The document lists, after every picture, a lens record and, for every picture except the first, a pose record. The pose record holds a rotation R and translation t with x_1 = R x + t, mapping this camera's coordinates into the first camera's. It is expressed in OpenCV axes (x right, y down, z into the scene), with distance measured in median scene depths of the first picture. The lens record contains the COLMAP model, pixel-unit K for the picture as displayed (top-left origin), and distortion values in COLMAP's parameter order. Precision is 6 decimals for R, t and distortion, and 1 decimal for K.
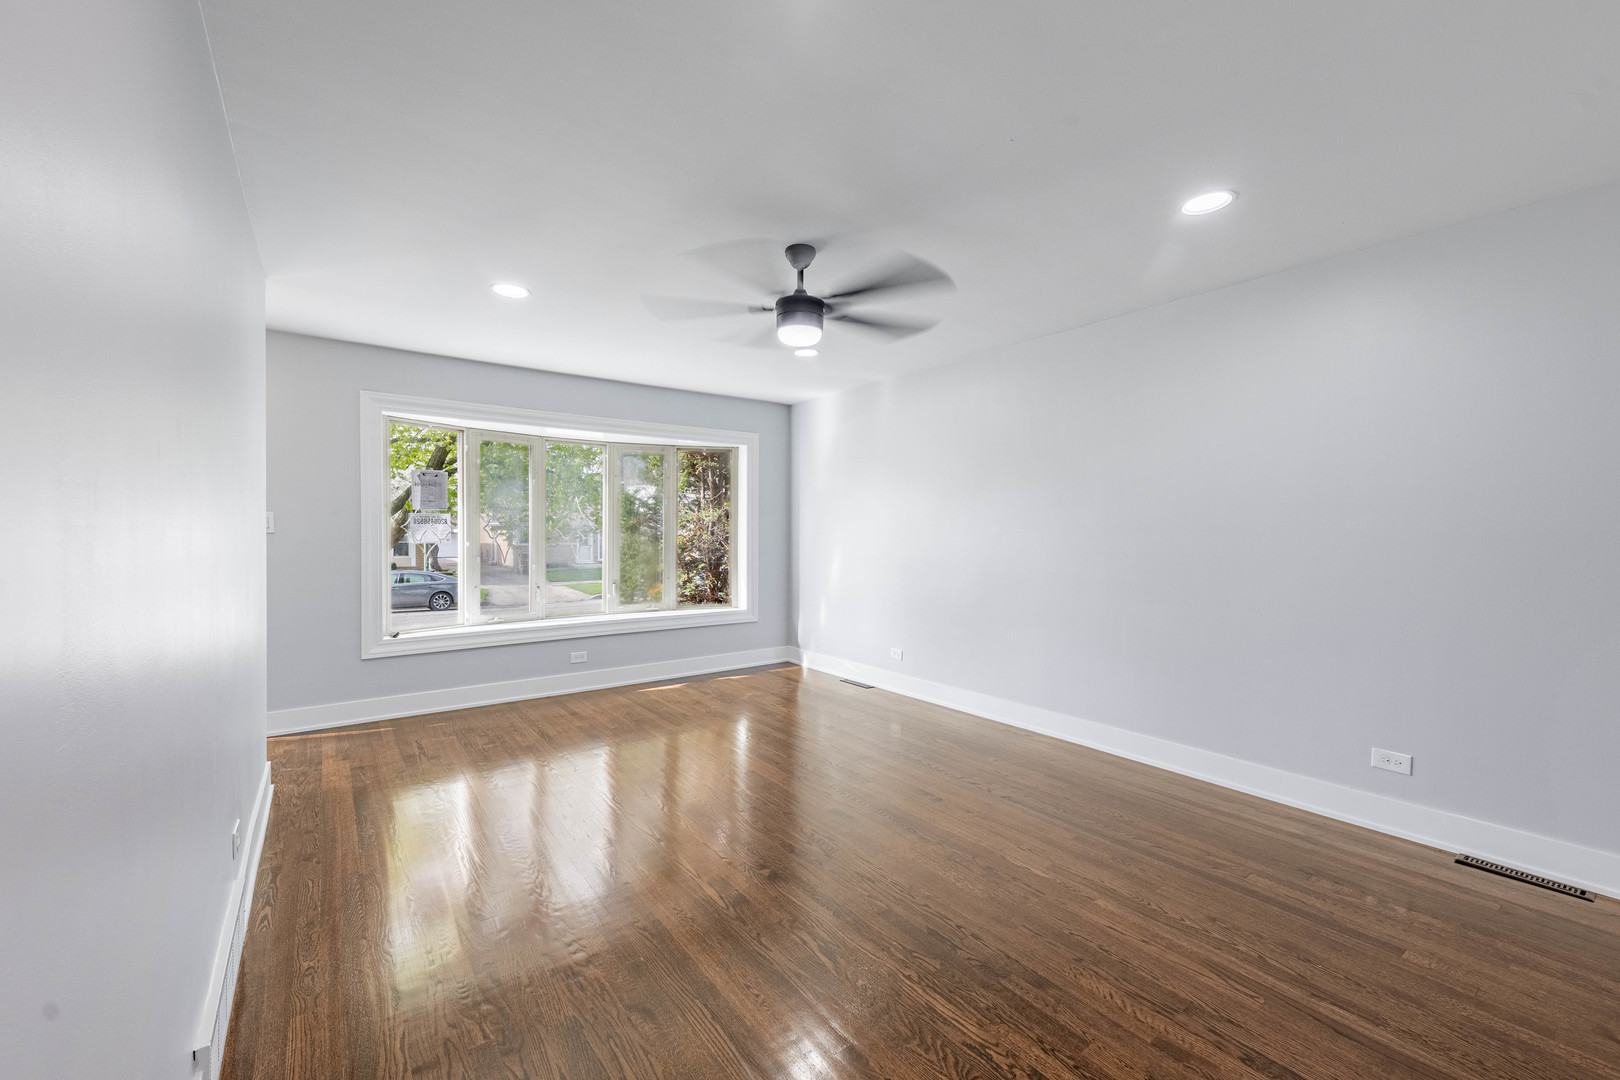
lens RADIAL K [[645.1, 0, 812.1], [0, 645.1, 533.2], [0, 0, 1]] dist [0.008022, -0.003966]
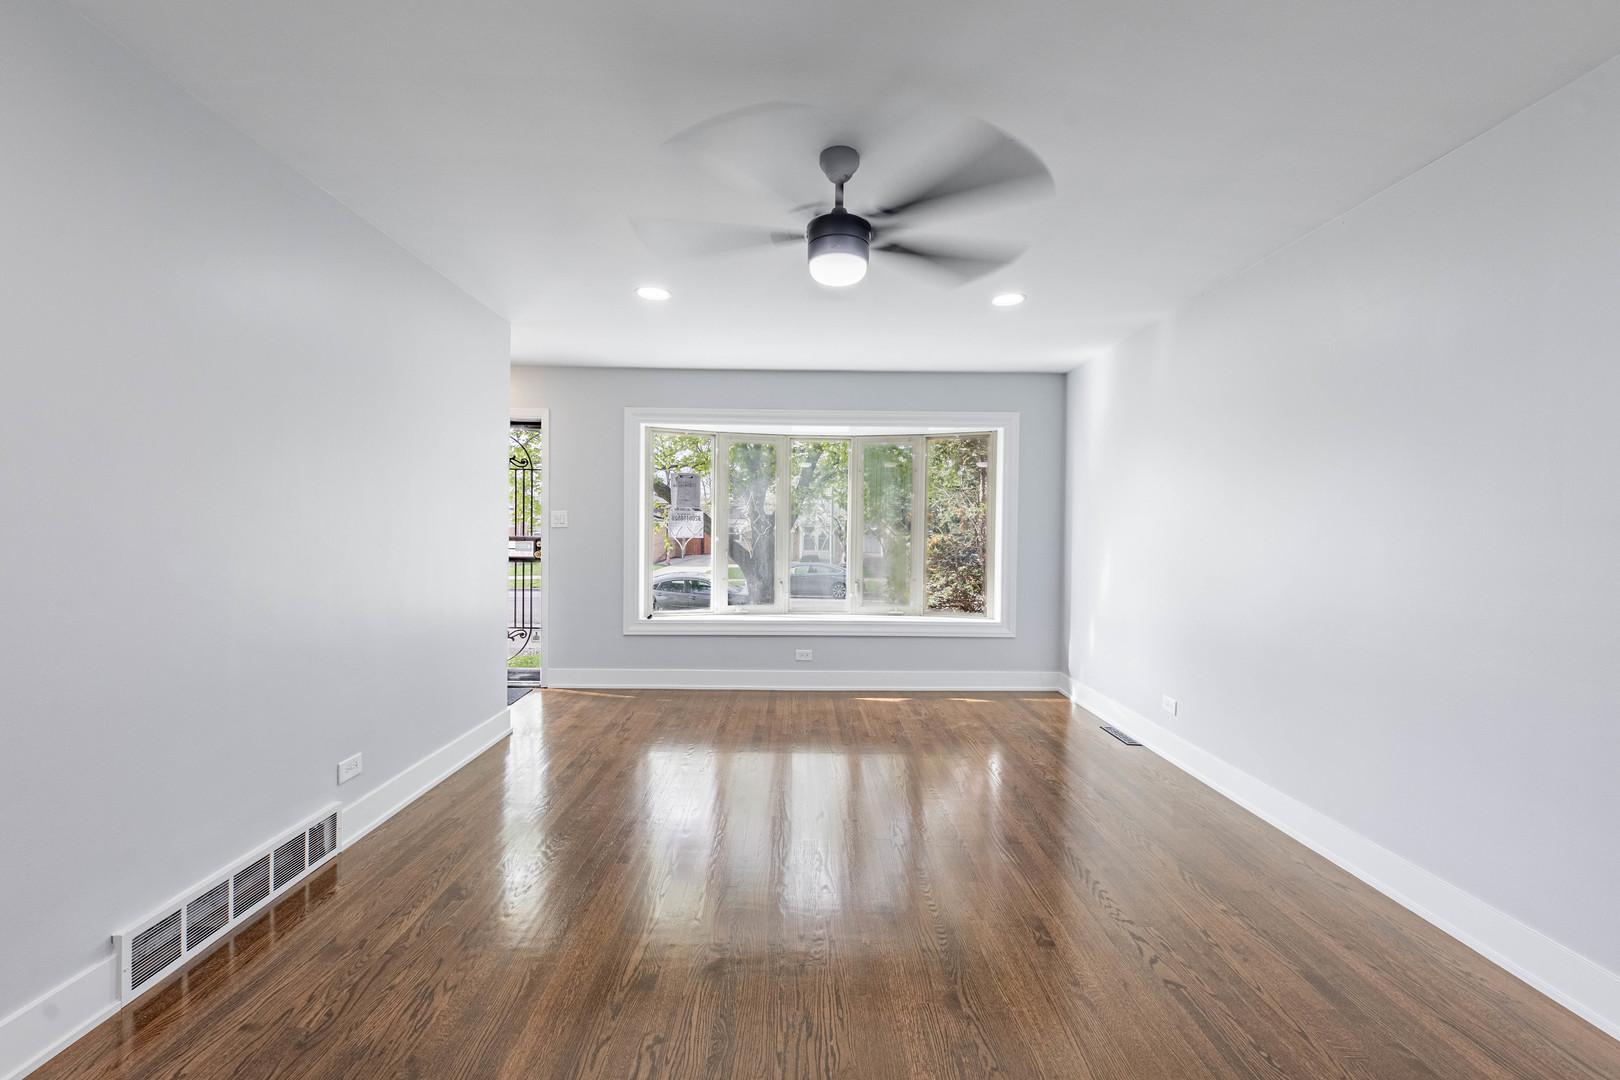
lens RADIAL K [[645.1, 0, 812.1], [0, 645.1, 533.2], [0, 0, 1]] dist [0.008022, -0.003966]
pose [[0.811639, 0.008574, -0.584097, 0.220075], [-0.009388, 0.999955, 0.001633, 0.003491], [0.584085, 0.004158, 0.811682, 0.198811]]
